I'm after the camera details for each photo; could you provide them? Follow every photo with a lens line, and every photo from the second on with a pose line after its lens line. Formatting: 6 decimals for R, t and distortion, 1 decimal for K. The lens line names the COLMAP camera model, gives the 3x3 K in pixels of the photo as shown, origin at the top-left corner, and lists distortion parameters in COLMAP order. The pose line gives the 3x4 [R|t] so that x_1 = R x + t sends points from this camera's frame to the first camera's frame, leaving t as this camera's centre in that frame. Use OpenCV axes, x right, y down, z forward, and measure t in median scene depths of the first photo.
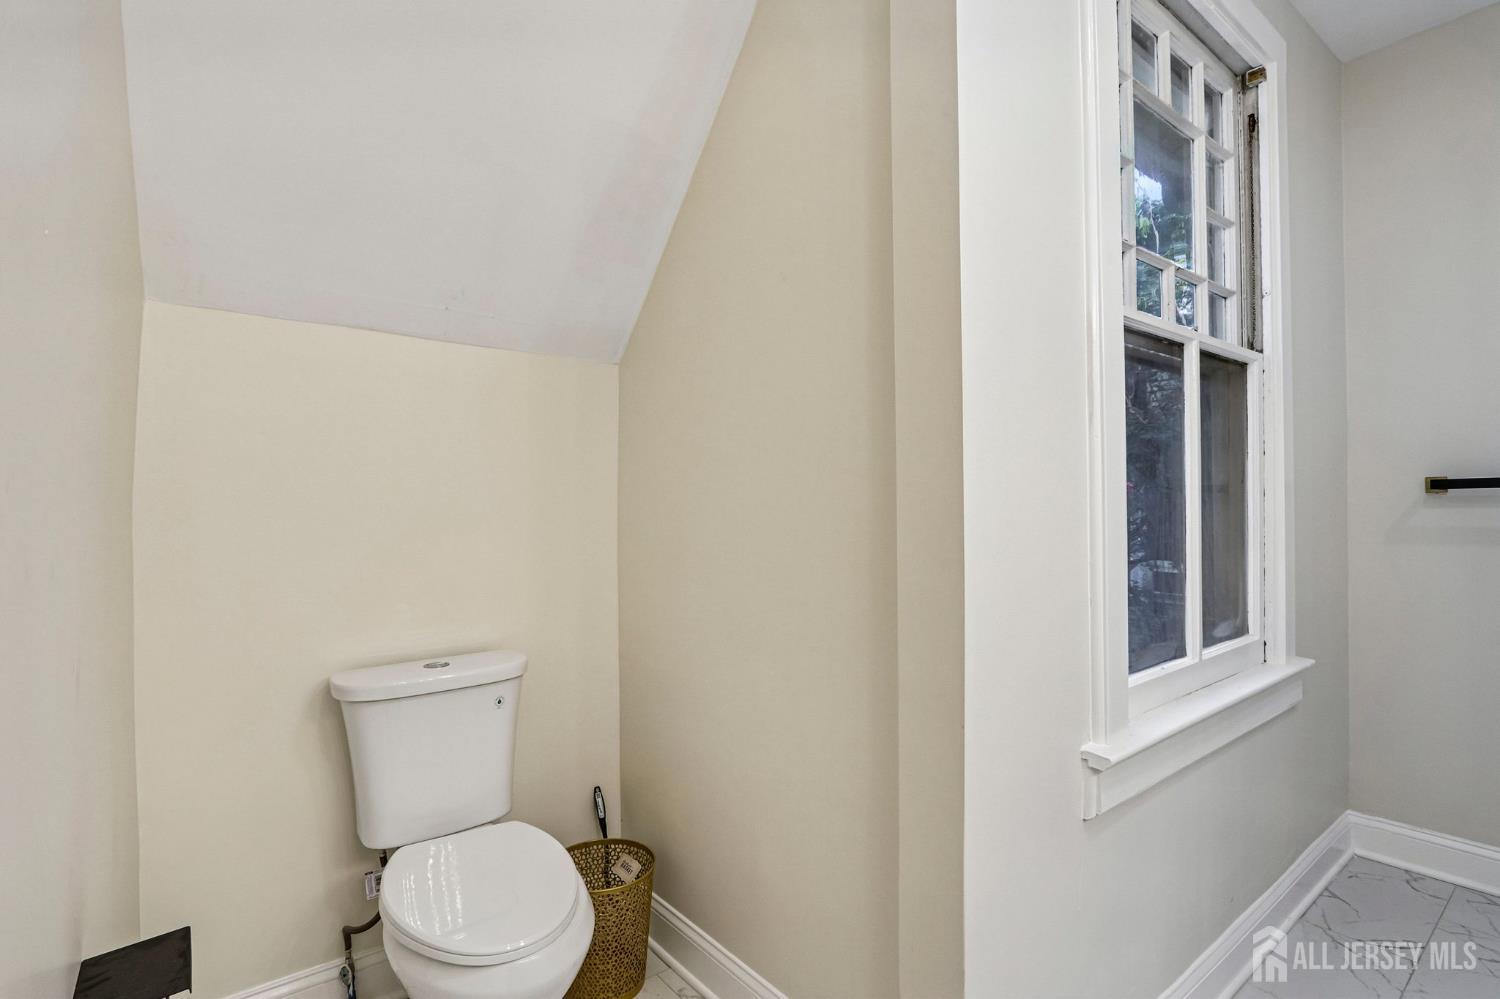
lens RADIAL K [[688.6, 0, 752.5], [0, 688.6, 506.0], [0, 0, 1]] dist [-0.014524, -0.000027]
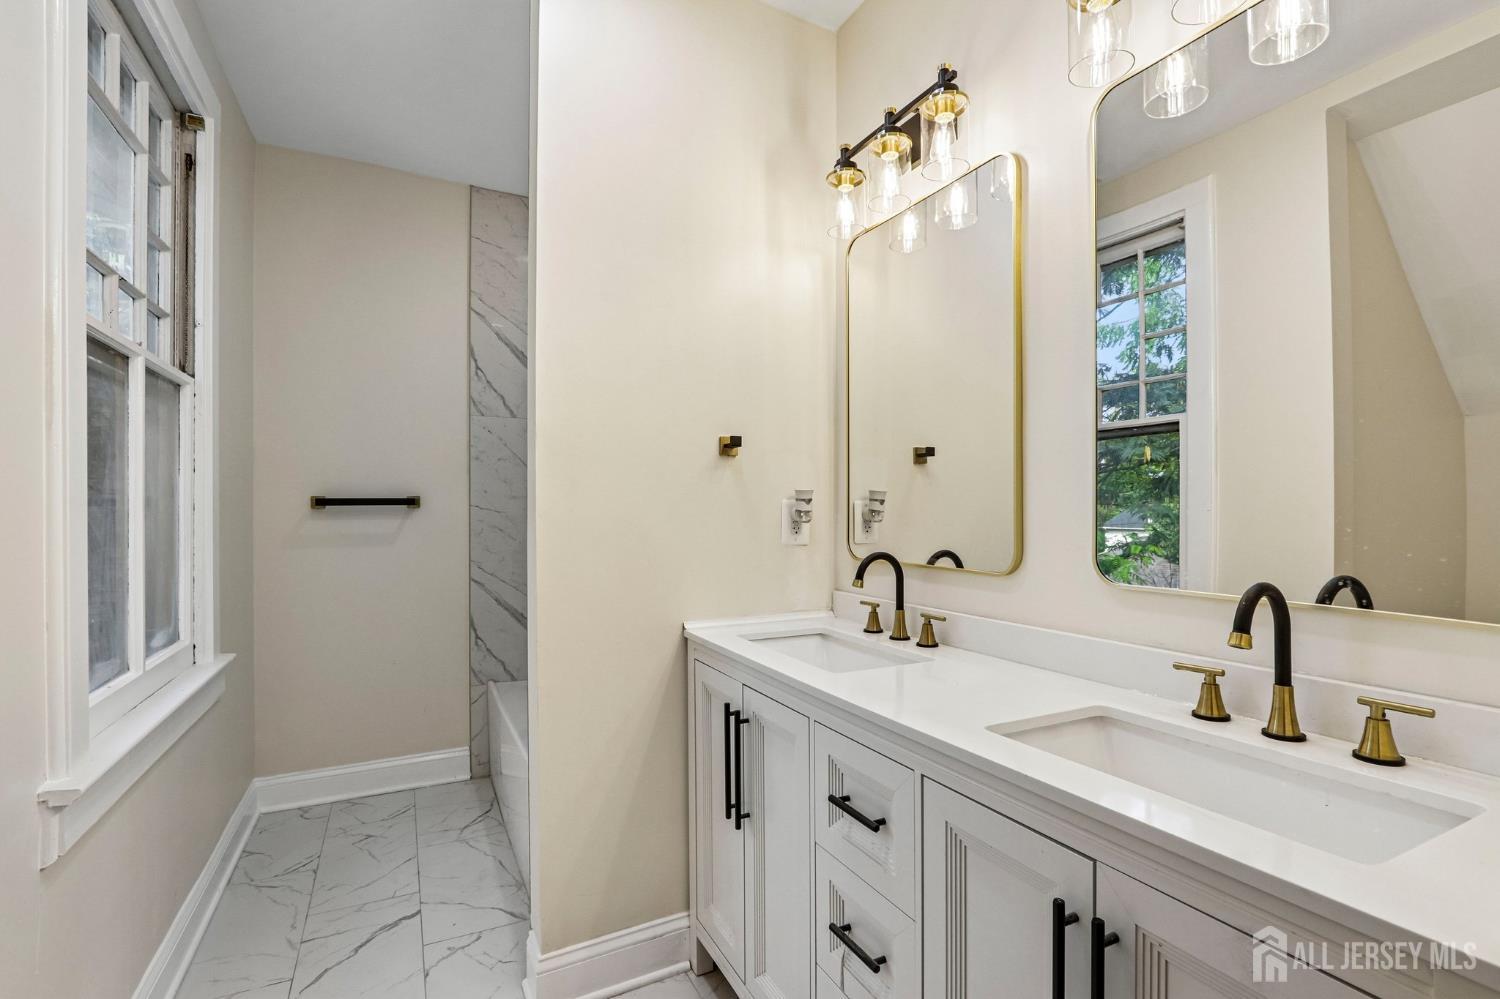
lens RADIAL K [[688.6, 0, 752.5], [0, 688.6, 507.6], [0, 0, 1]] dist [-0.014524, -0.000027]
pose [[0.163500, 0.010802, 0.986484, -0.171603], [0.005676, 0.999913, -0.011890, -0.000364], [-0.986527, 0.007544, 0.163424, -0.048295]]
